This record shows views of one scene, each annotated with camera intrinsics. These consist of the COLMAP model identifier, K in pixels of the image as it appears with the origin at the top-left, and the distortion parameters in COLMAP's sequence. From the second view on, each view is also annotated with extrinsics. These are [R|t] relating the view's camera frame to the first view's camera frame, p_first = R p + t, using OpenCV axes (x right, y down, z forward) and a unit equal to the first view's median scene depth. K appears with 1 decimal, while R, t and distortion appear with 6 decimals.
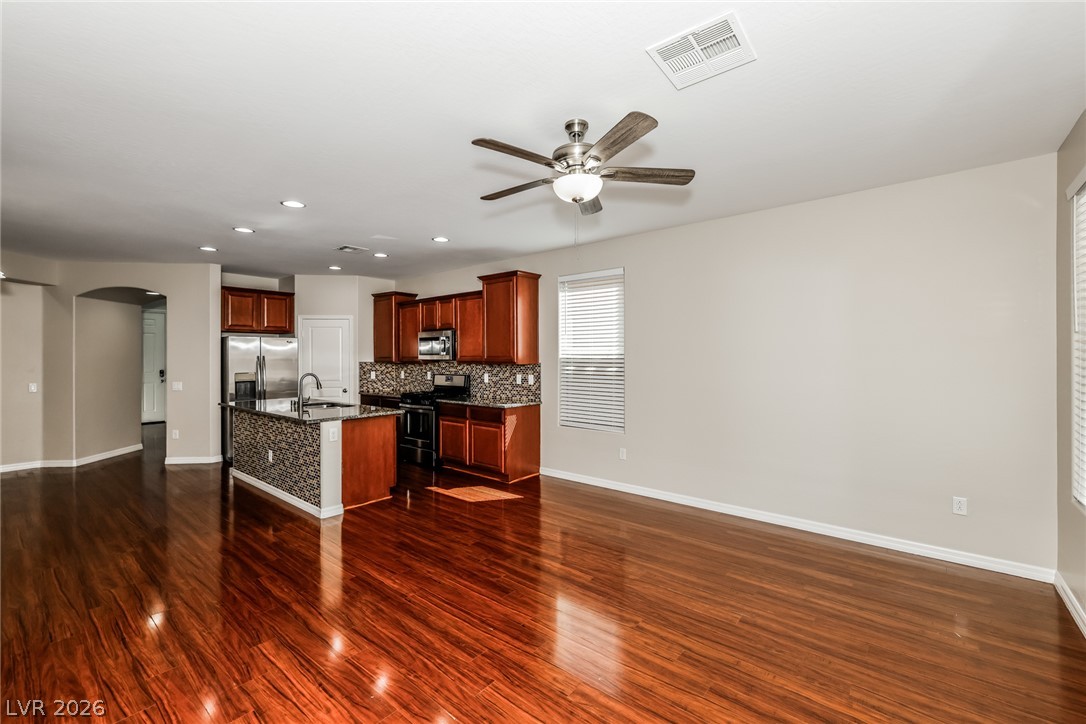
lens RADIAL K [[455.6, 0, 538.8], [0, 455.6, 354.0], [0, 0, 1]] dist [0.001934, 0.000085]
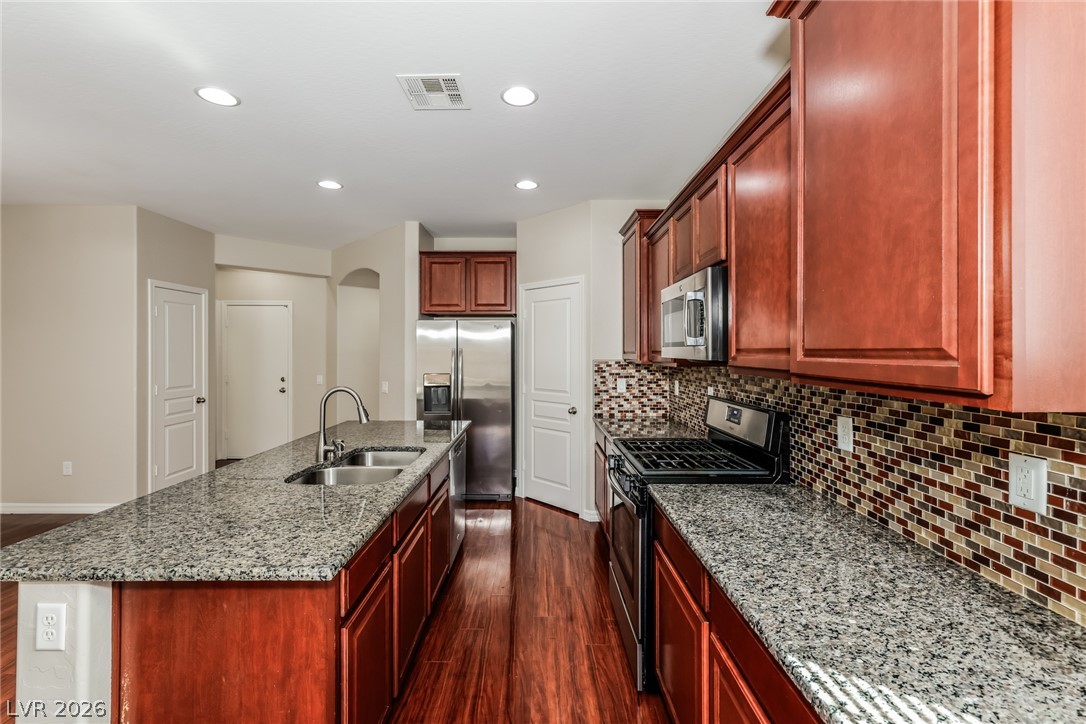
lens RADIAL K [[455.6, 0, 538.8], [0, 455.6, 354.0], [0, 0, 1]] dist [0.001934, 0.000085]
pose [[0.648491, 0.009413, -0.761164, -0.030889], [0.001420, 0.999907, 0.013575, 0.003276], [0.761221, -0.009884, 0.648418, 0.698124]]
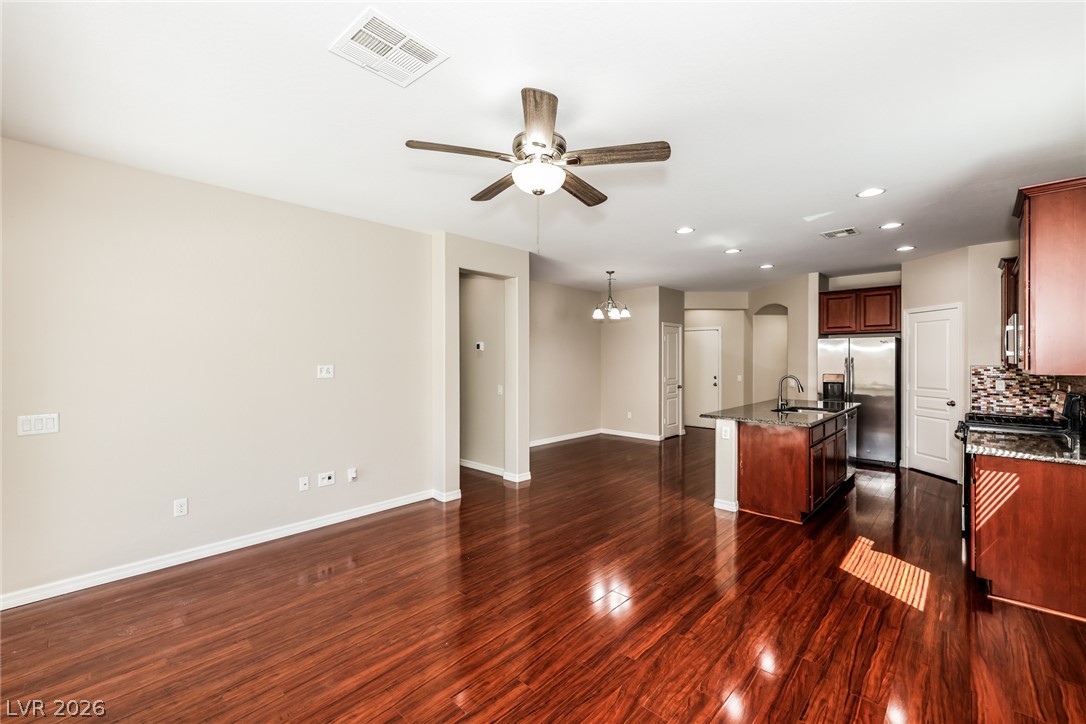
lens RADIAL K [[454.4, 0, 549.7], [0, 454.4, 358.4], [0, 0, 1]] dist [0.001145, 0.000077]
pose [[-0.042164, 0.002303, -0.999108, 0.406488], [0.005377, 0.999983, 0.002079, 0.000862], [0.999096, -0.005285, -0.042176, 0.425273]]
